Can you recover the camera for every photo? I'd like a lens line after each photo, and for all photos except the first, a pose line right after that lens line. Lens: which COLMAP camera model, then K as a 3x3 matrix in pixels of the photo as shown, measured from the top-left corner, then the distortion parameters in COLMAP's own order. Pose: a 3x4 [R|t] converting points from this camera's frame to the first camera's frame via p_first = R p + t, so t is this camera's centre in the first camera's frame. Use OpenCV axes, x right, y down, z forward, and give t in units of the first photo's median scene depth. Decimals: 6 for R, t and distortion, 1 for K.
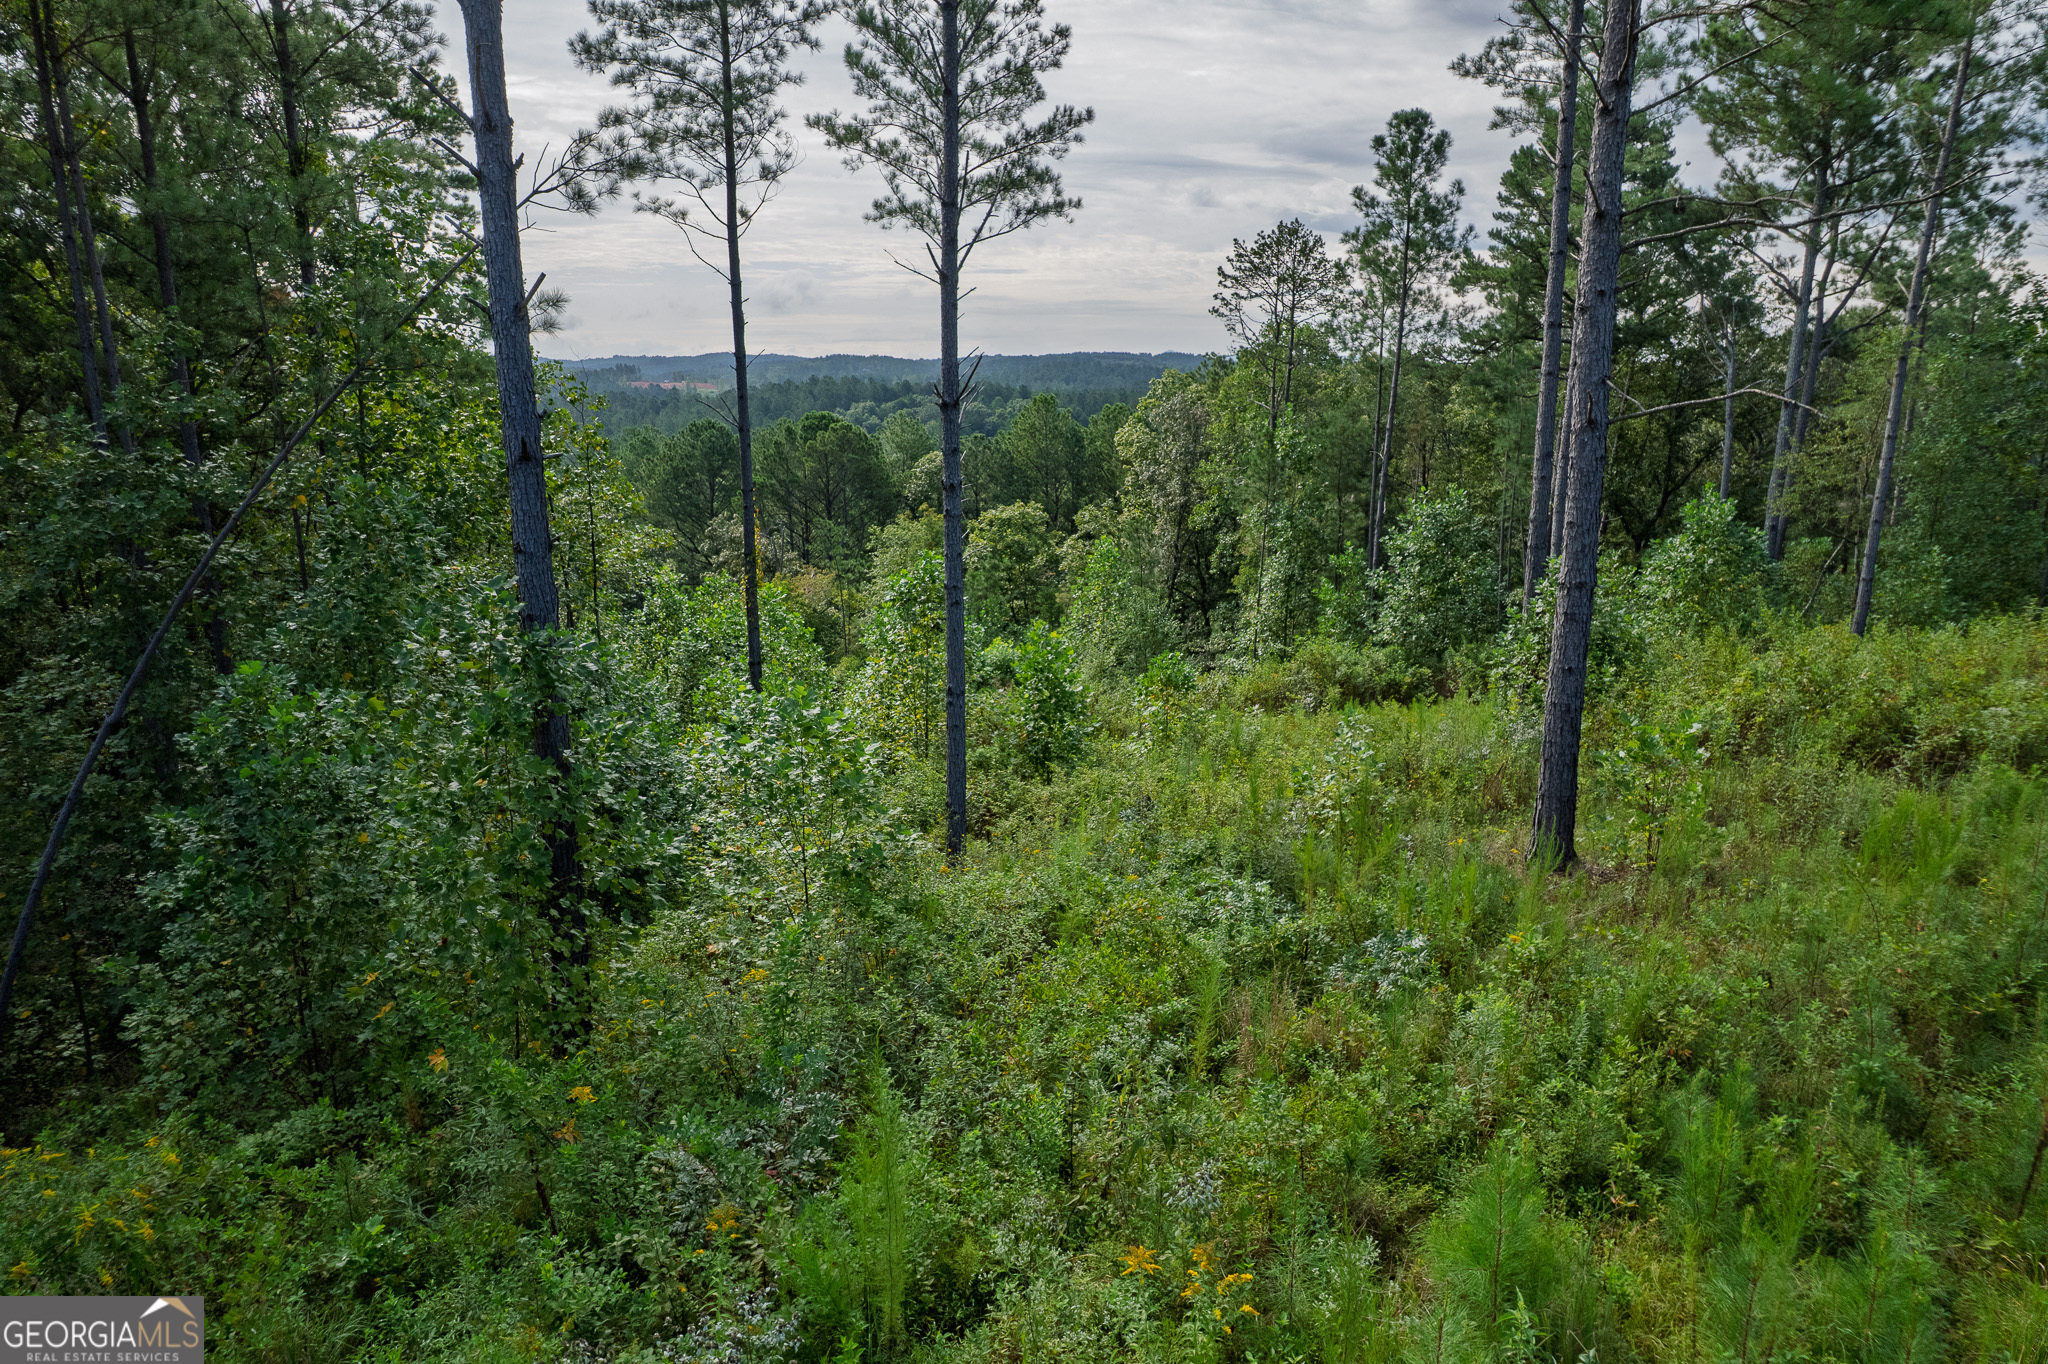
lens RADIAL K [[1308.9, 0, 1029.8], [0, 1308.9, 674.0], [0, 0, 1]] dist [-0.078681, 0.074183]
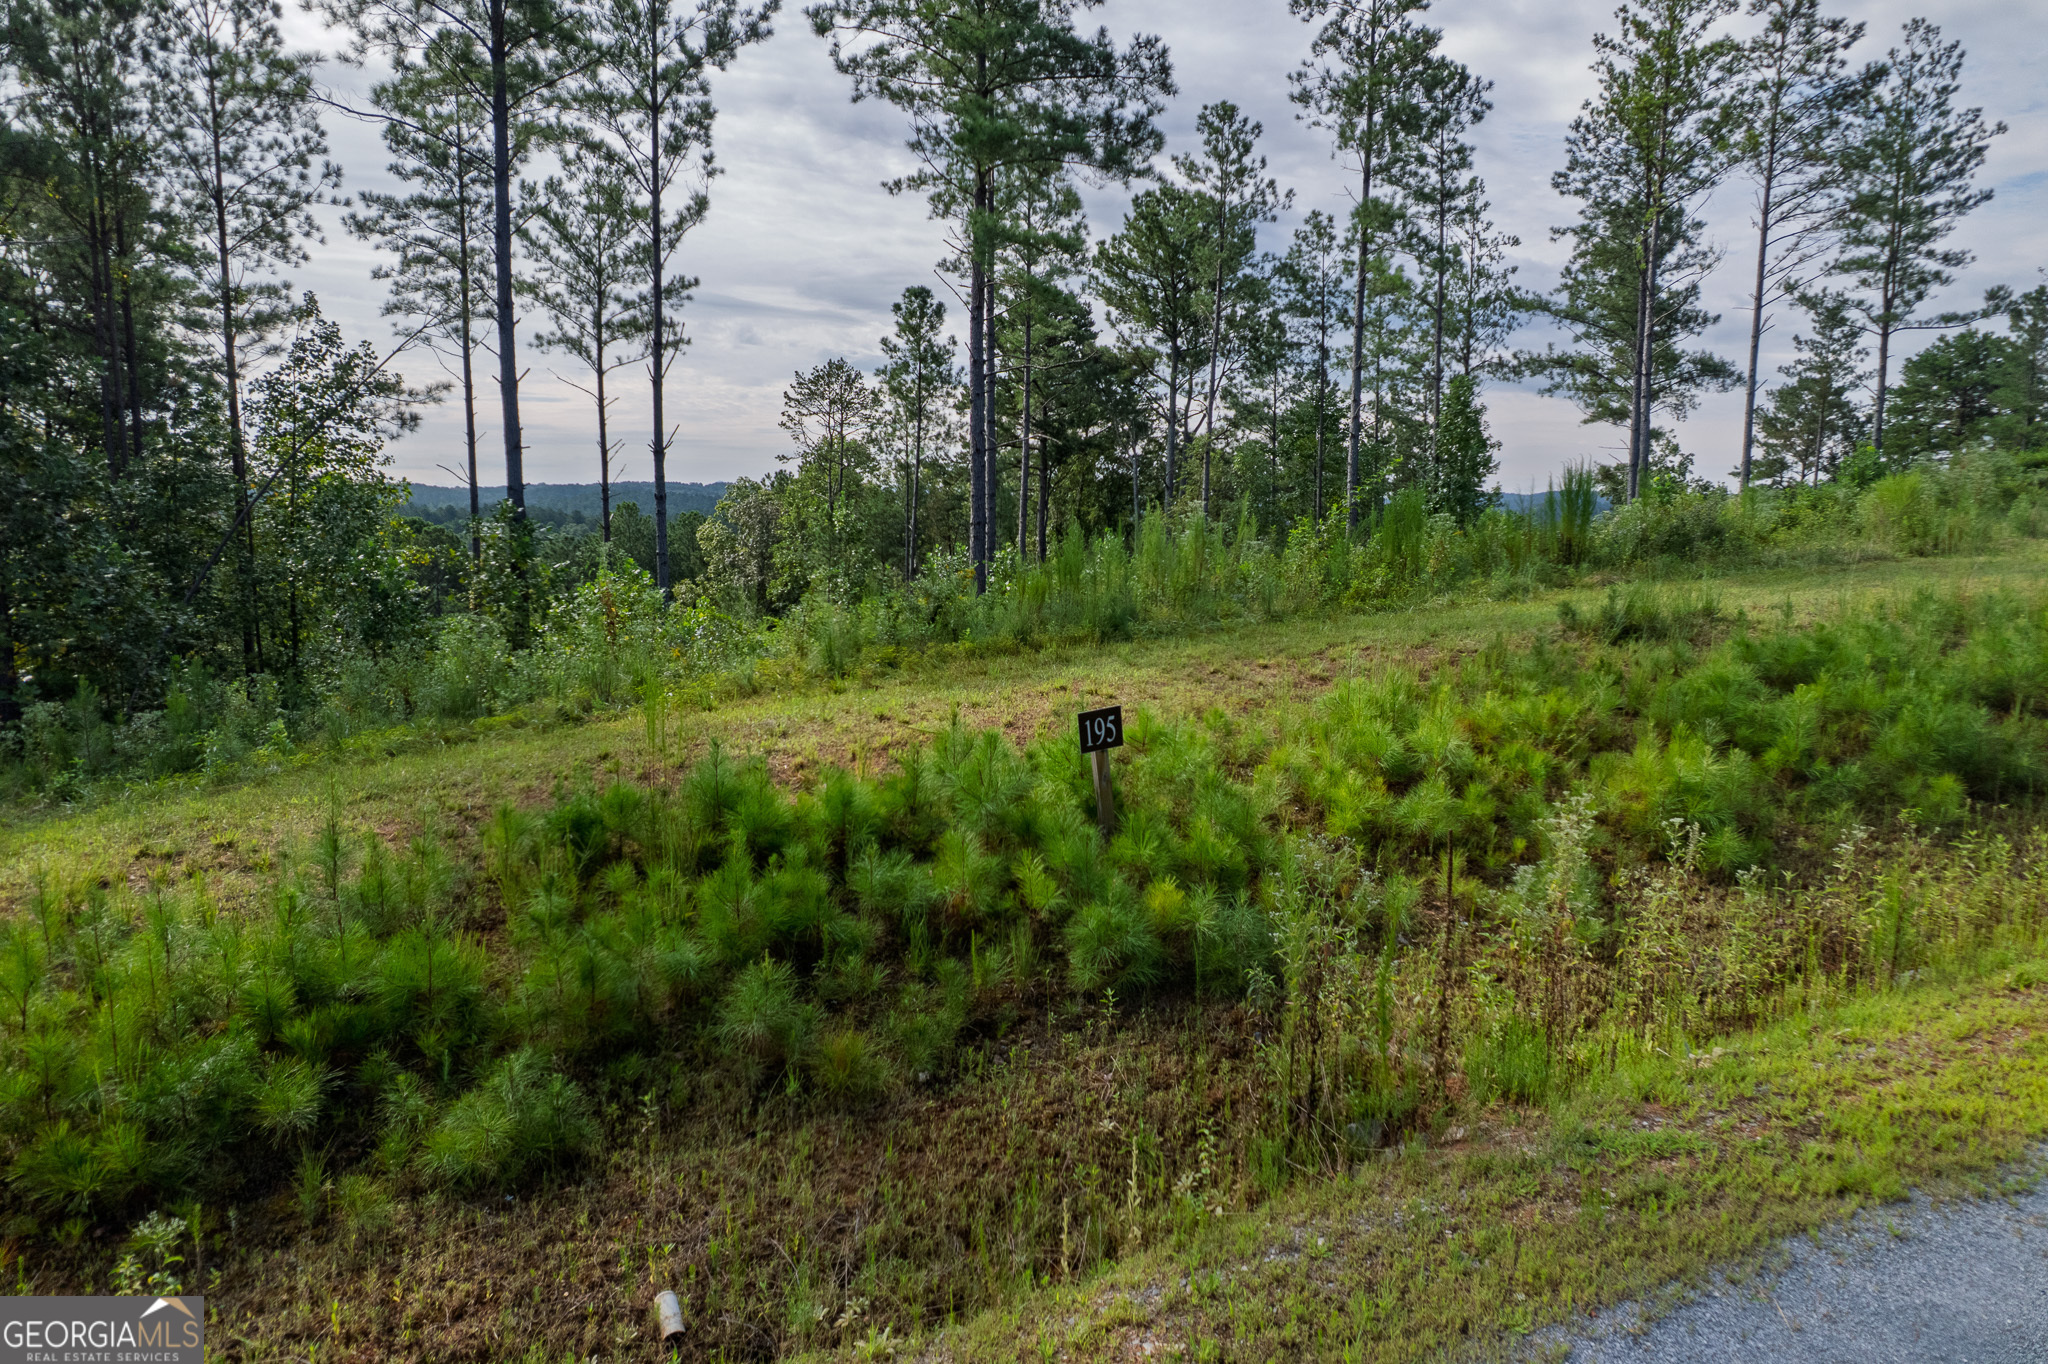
lens RADIAL K [[1308.9, 0, 1029.8], [0, 1308.9, 674.0], [0, 0, 1]] dist [-0.078681, 0.074183]
pose [[0.944087, -0.033050, 0.328035, -0.072474], [0.065095, 0.994063, -0.087190, 0.119921], [-0.323206, 0.103668, 0.940633, -0.342142]]
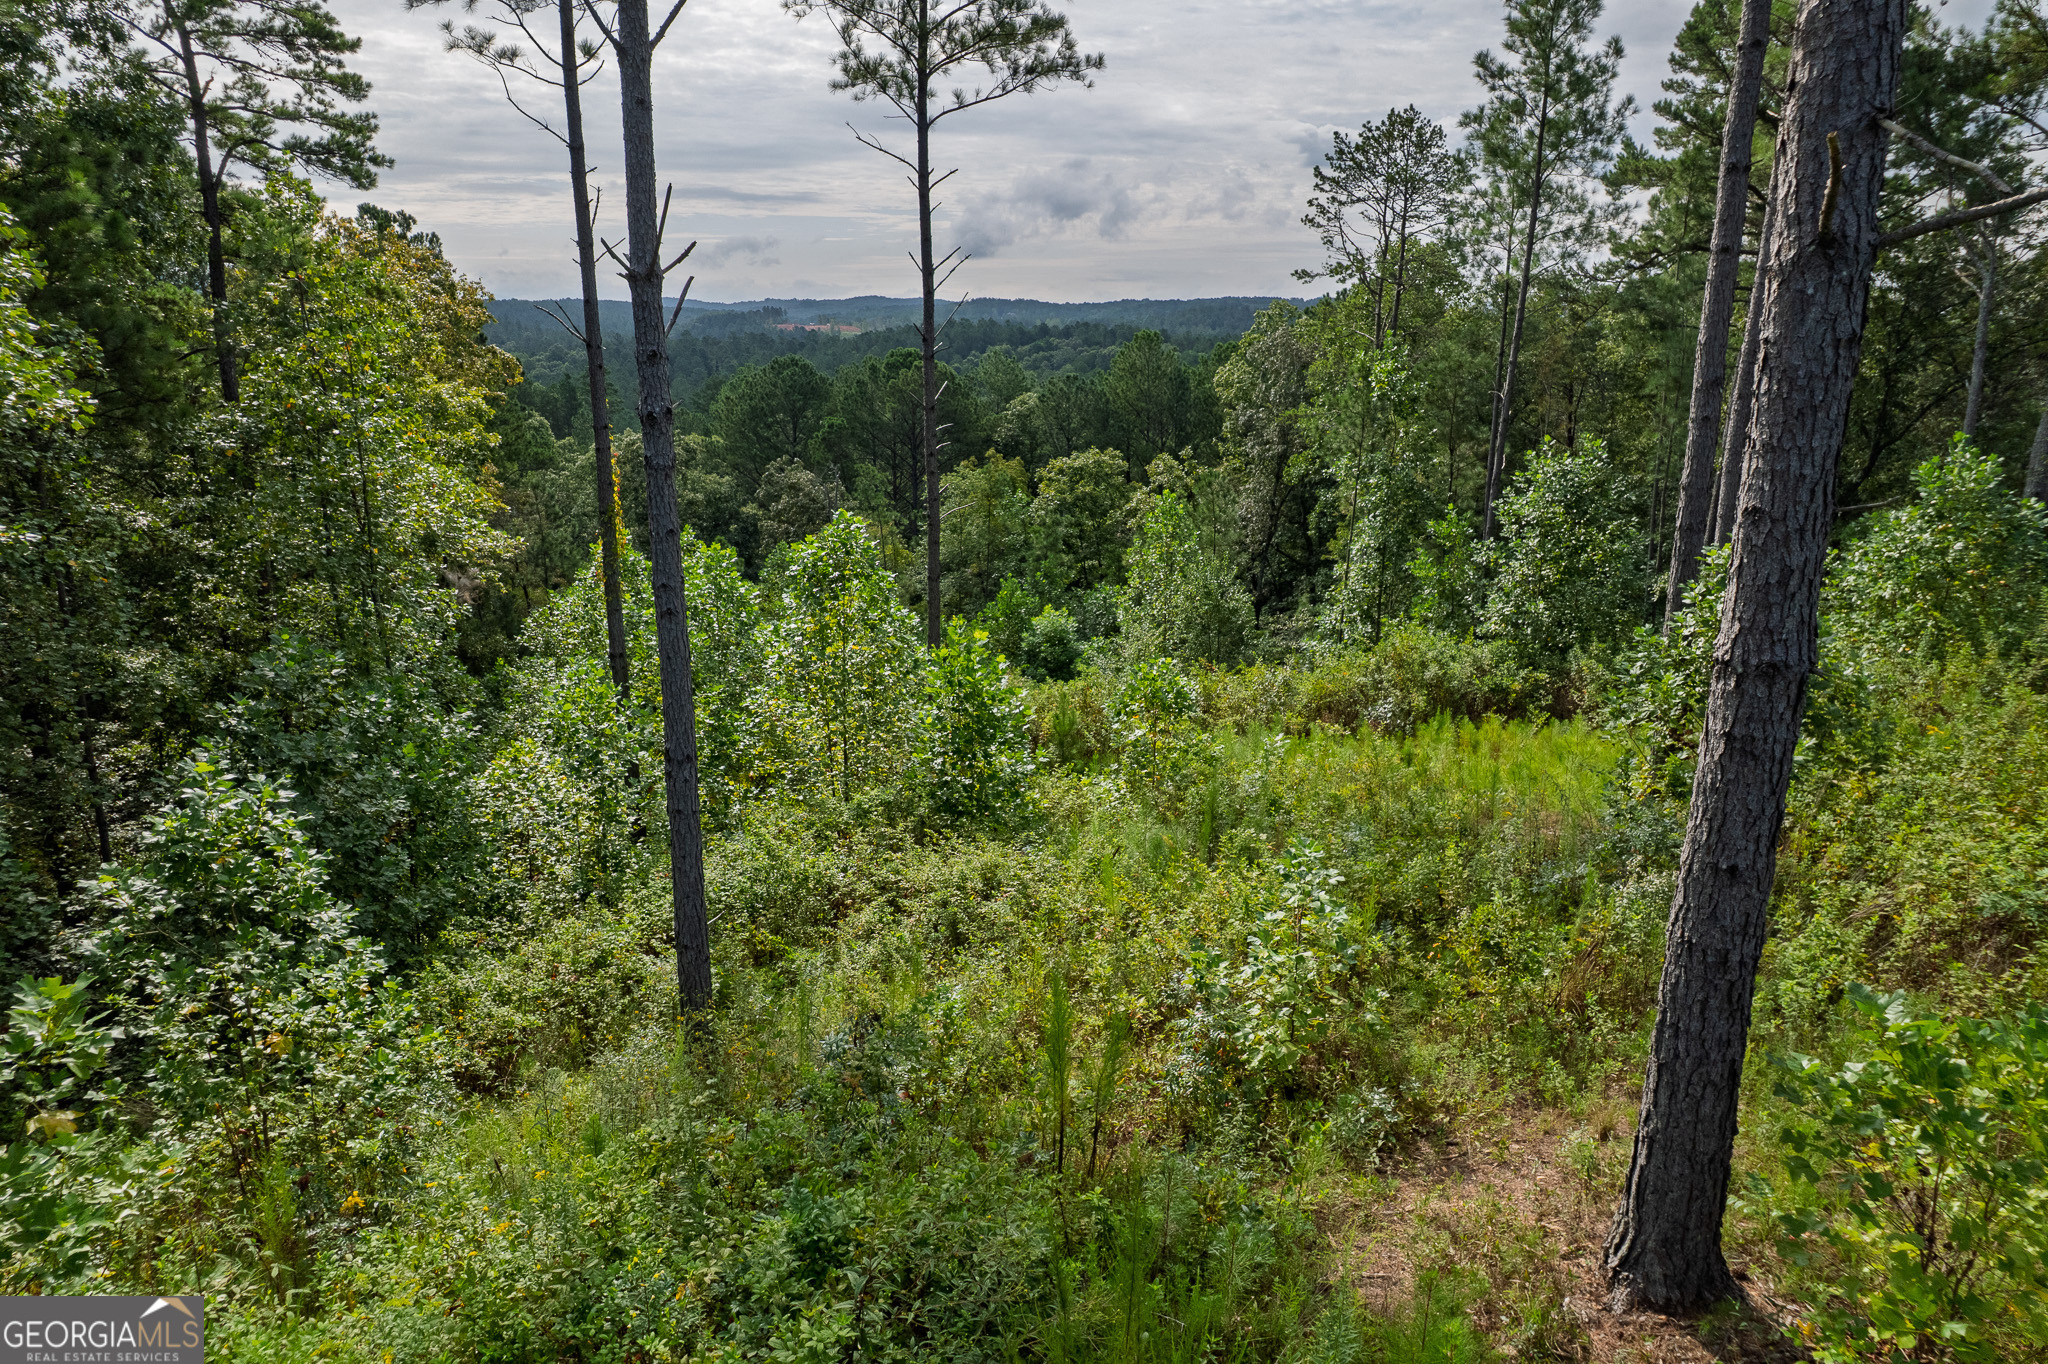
lens RADIAL K [[1308.9, 0, 1029.8], [0, 1308.9, 674.0], [0, 0, 1]] dist [-0.078681, 0.074183]
pose [[0.993942, 0.031895, -0.105178, 0.074141], [-0.027652, 0.998753, 0.041561, -0.023890], [0.106372, -0.038401, 0.993585, 0.179498]]
